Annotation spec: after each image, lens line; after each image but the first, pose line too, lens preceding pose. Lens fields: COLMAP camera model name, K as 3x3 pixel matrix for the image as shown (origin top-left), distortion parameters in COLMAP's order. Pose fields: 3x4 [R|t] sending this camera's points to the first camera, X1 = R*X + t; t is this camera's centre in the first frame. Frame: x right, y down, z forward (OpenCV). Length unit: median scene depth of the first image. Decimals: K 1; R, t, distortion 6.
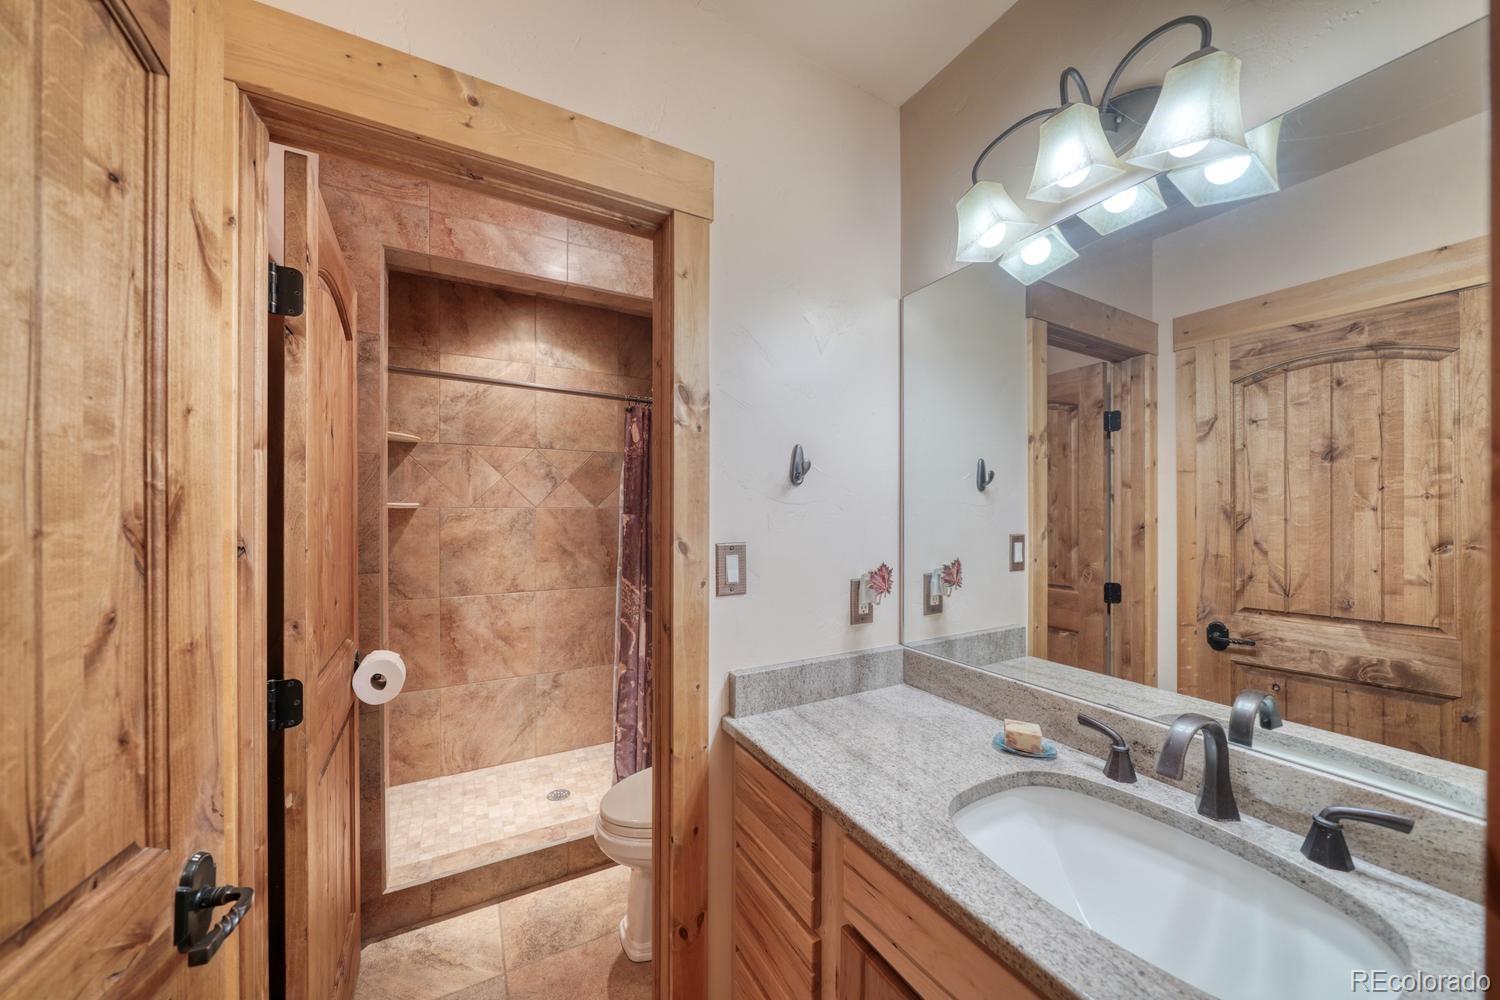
lens RADIAL K [[526.8, 0, 742.9], [0, 526.8, 509.2], [0, 0, 1]] dist [-0.007512, 0.001007]
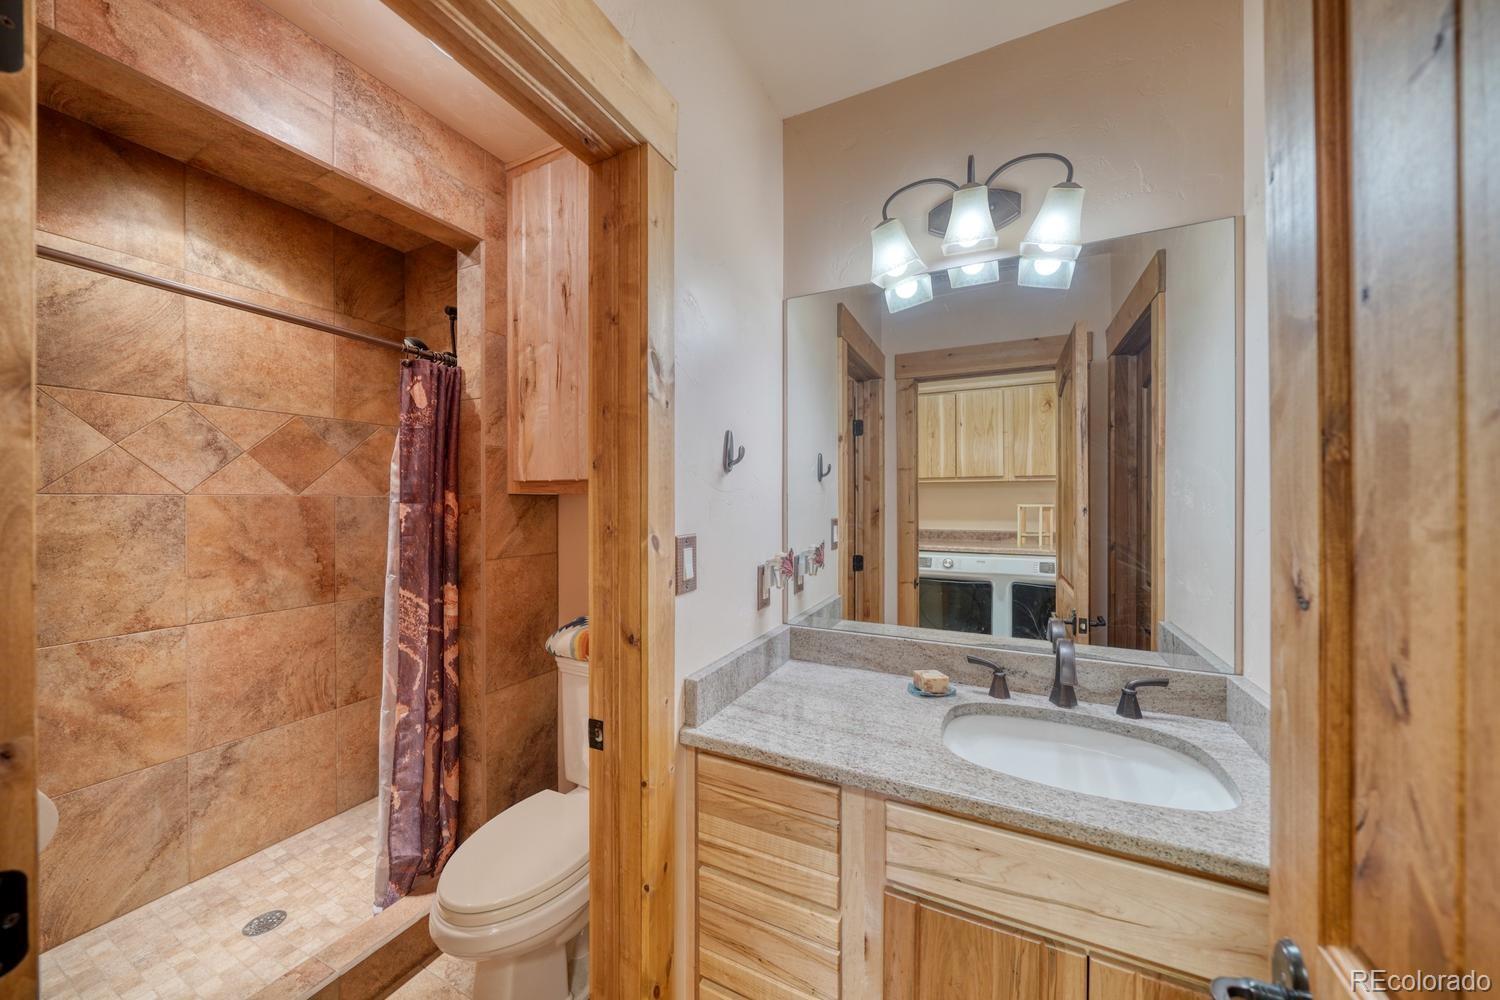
lens RADIAL K [[526.8, 0, 745.8], [0, 526.8, 498.2], [0, 0, 1]] dist [-0.007512, 0.001007]
pose [[0.819579, -0.000826, 0.572966, -0.264671], [-0.000702, 0.999997, 0.002446, -0.000446], [-0.572966, -0.002406, 0.819576, 0.118832]]
